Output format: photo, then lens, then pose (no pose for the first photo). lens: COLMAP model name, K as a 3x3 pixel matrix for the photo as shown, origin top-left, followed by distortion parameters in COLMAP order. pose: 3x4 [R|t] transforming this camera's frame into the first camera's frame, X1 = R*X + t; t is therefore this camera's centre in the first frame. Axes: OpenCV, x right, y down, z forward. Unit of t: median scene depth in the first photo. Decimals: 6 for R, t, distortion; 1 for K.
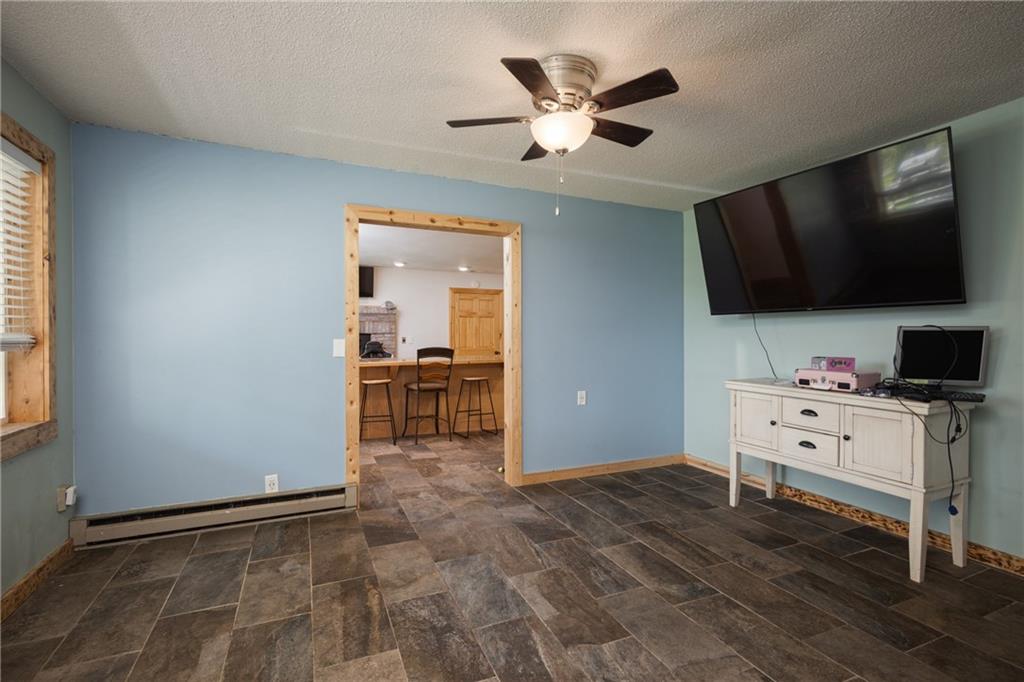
lens RADIAL K [[470.9, 0, 506.0], [0, 470.9, 335.7], [0, 0, 1]] dist [0.010136, -0.002183]
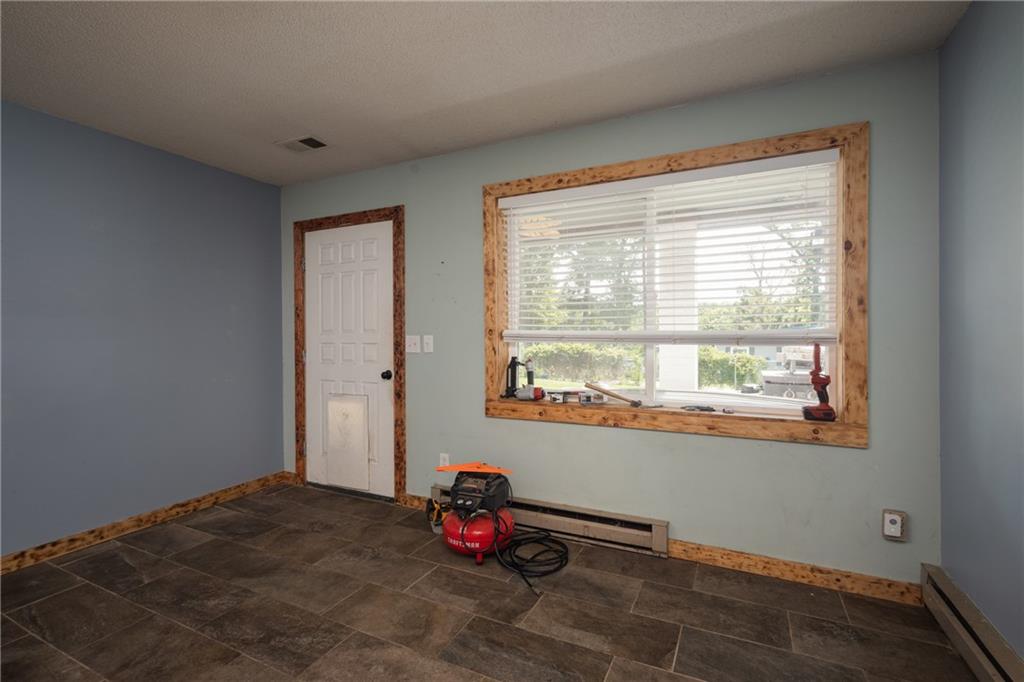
lens RADIAL K [[470.9, 0, 507.6], [0, 470.9, 340.1], [0, 0, 1]] dist [0.010136, -0.002183]
pose [[-0.763224, 0.006972, -0.646096, 0.110510], [0.007668, 0.999969, 0.001734, 0.009312], [0.646088, -0.003631, -0.763254, 1.083959]]
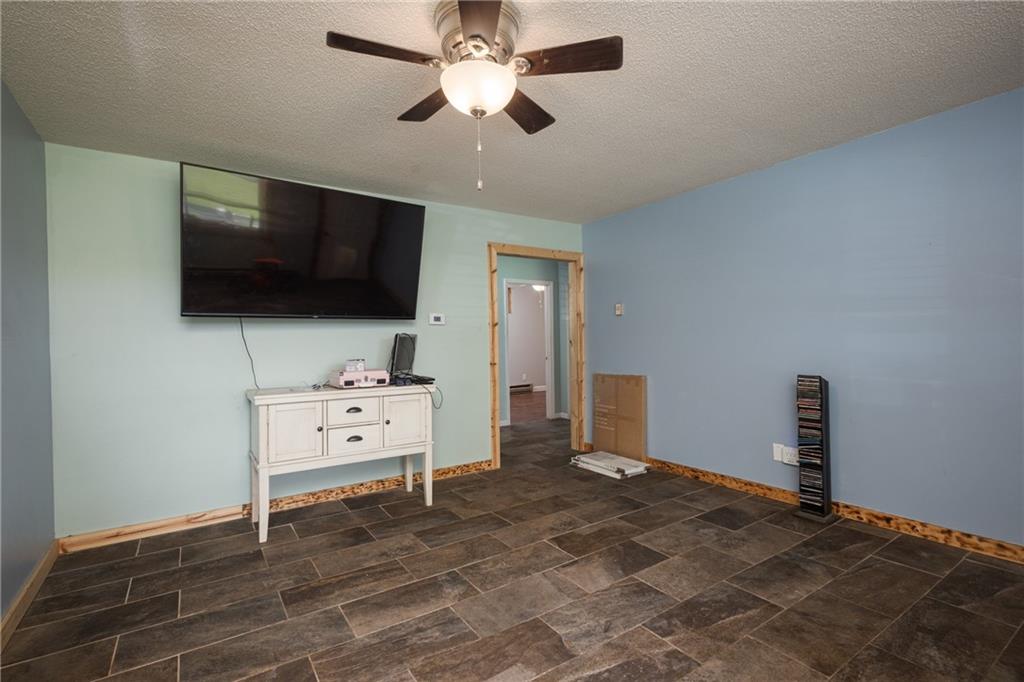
lens RADIAL K [[470.9, 0, 510.5], [0, 470.9, 339.6], [0, 0, 1]] dist [0.010136, -0.002183]
pose [[-0.181946, -0.000241, 0.983308, -0.538395], [0.016387, 0.999860, 0.003277, -0.001498], [-0.983172, 0.016710, -0.181917, 0.859737]]
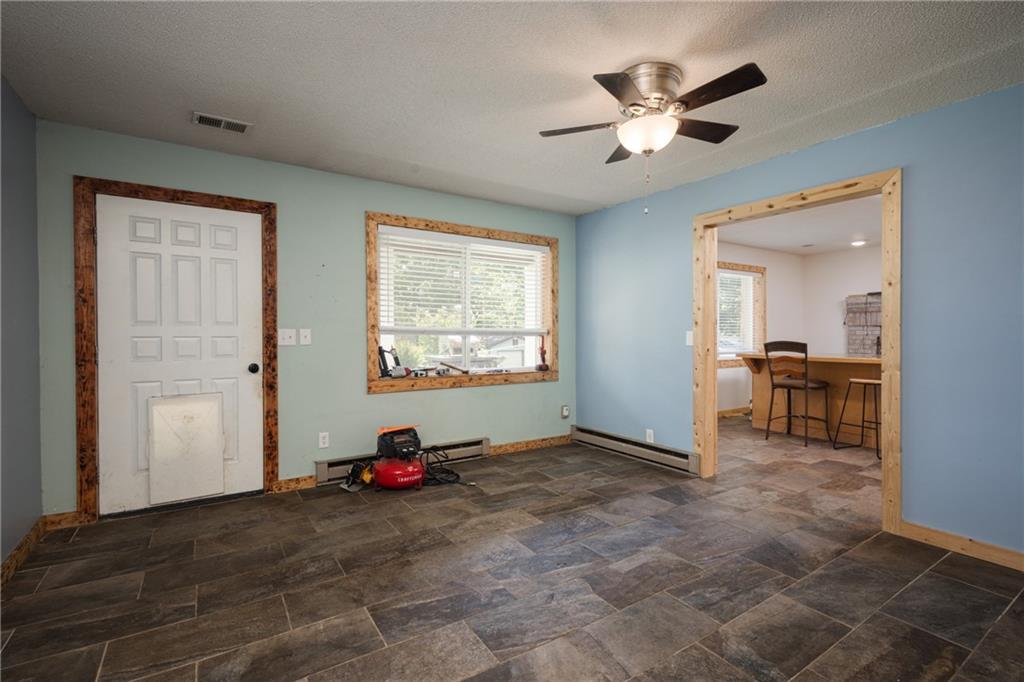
lens RADIAL K [[470.9, 0, 512.8], [0, 470.9, 336.9], [0, 0, 1]] dist [0.010136, -0.002183]
pose [[0.173010, 0.009598, -0.984873, 0.867820], [0.004304, 0.999936, 0.010501, 0.008198], [0.984911, -0.006056, 0.172958, 0.405833]]
